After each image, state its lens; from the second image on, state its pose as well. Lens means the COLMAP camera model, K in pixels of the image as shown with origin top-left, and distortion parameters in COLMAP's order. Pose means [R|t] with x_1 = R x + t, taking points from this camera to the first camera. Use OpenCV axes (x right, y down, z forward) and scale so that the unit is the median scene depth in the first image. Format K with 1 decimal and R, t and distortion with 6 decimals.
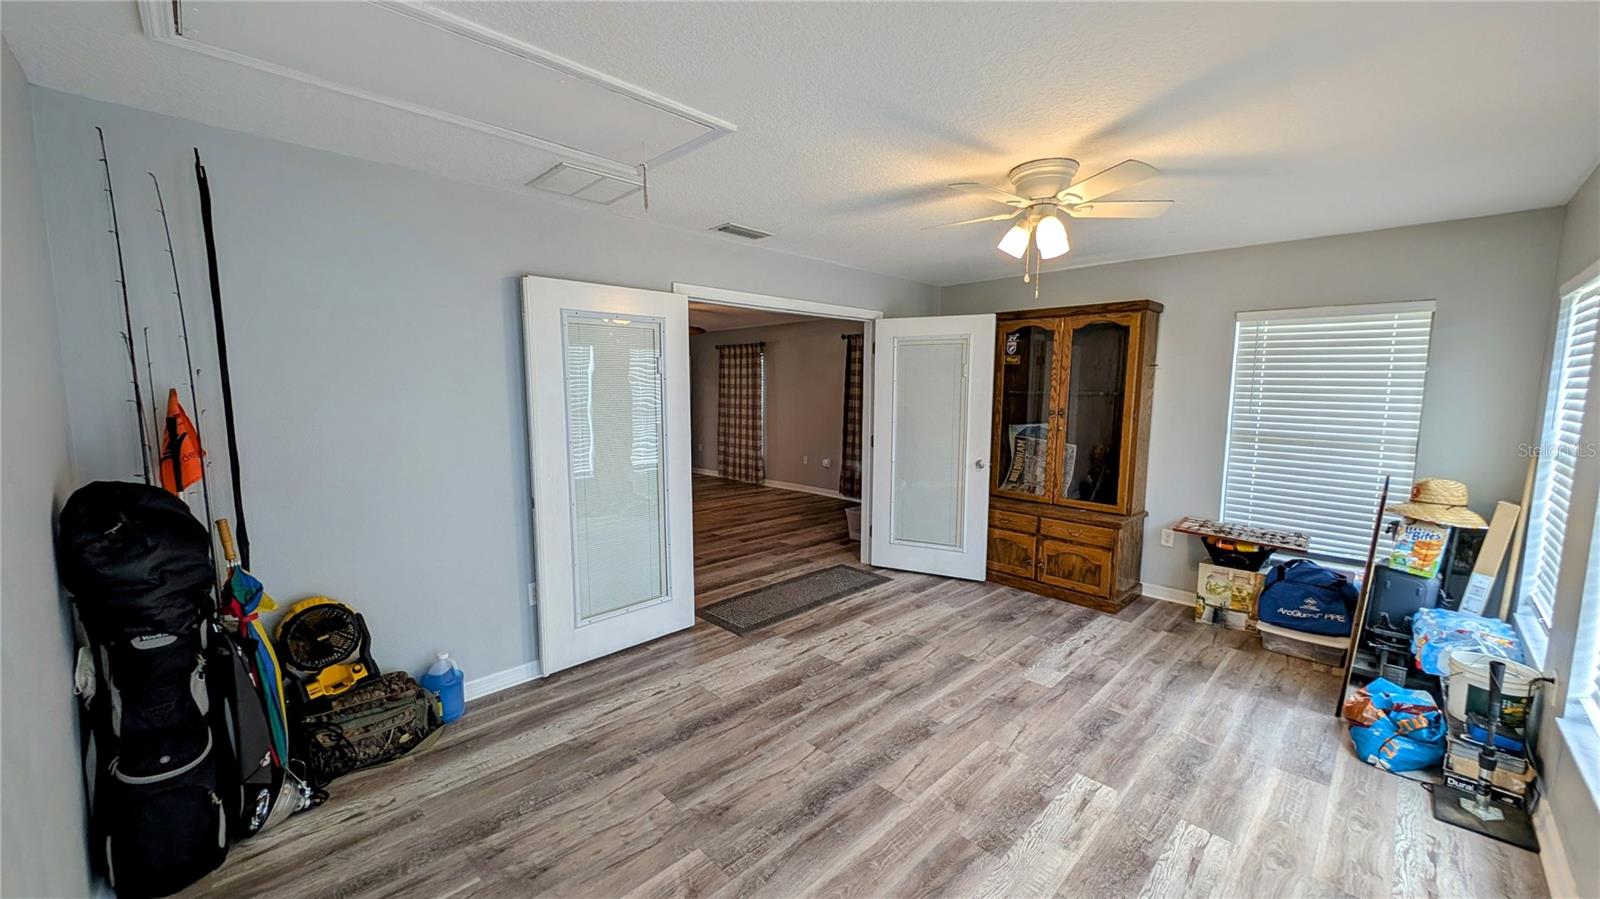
lens RADIAL K [[596.0, 0, 798.0], [0, 596.0, 455.7], [0, 0, 1]] dist [0.002837, -0.001003]
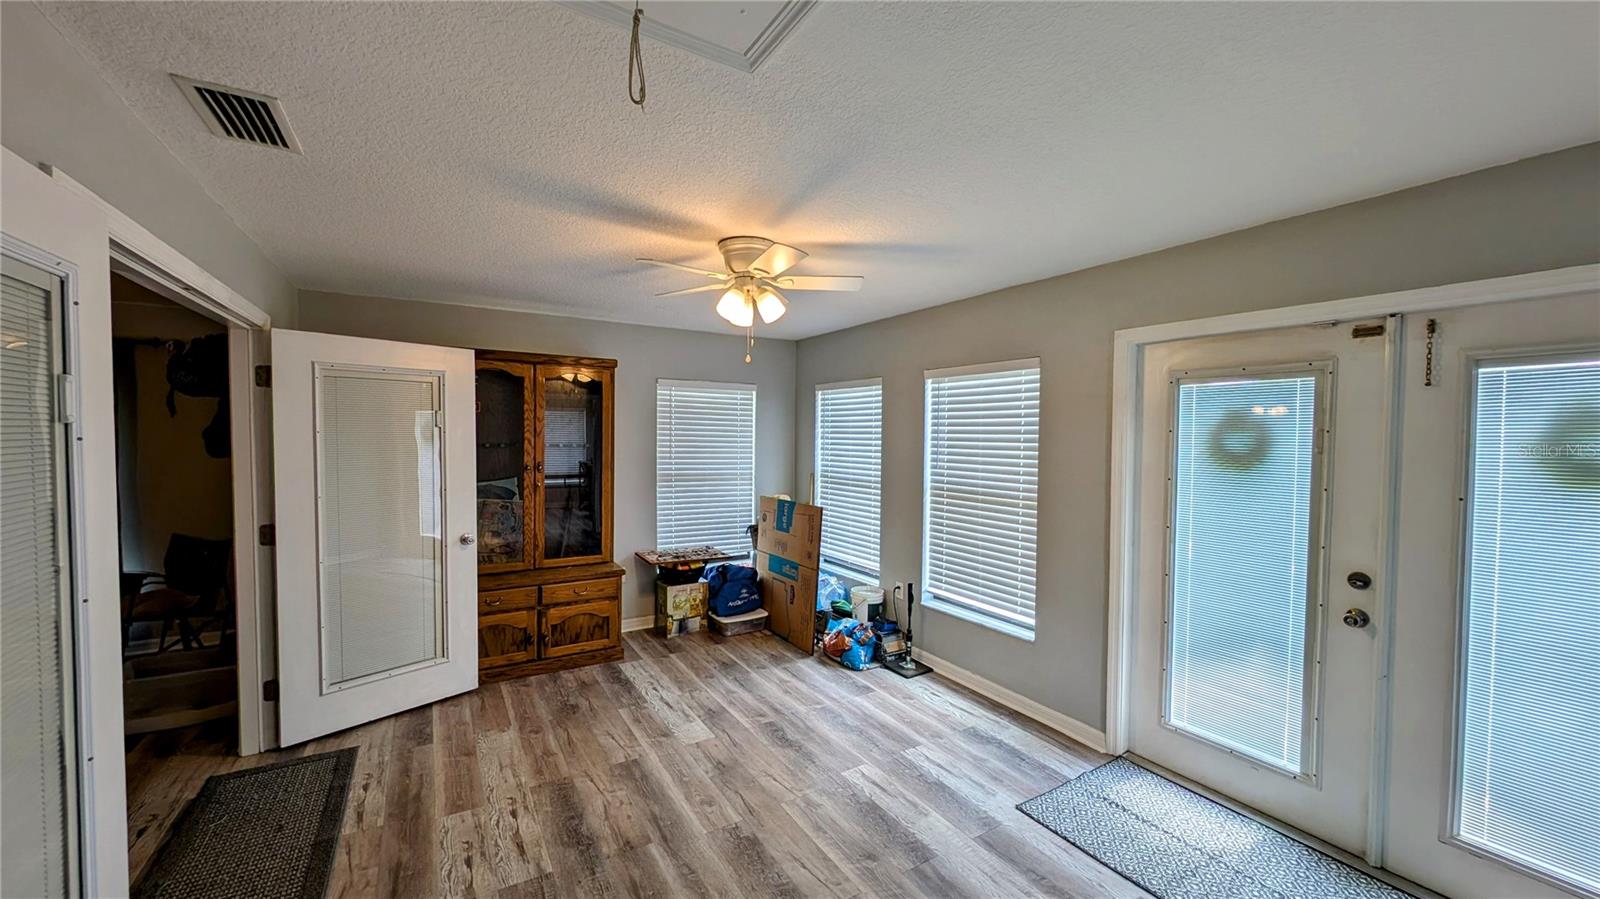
lens RADIAL K [[596.0, 0, 799.0], [0, 596.0, 449.7], [0, 0, 1]] dist [0.002837, -0.001003]
pose [[0.225999, -0.028583, 0.973708, -0.406138], [0.106396, 0.994314, 0.004494, -0.068025], [-0.968300, 0.102583, 0.227755, 0.454215]]
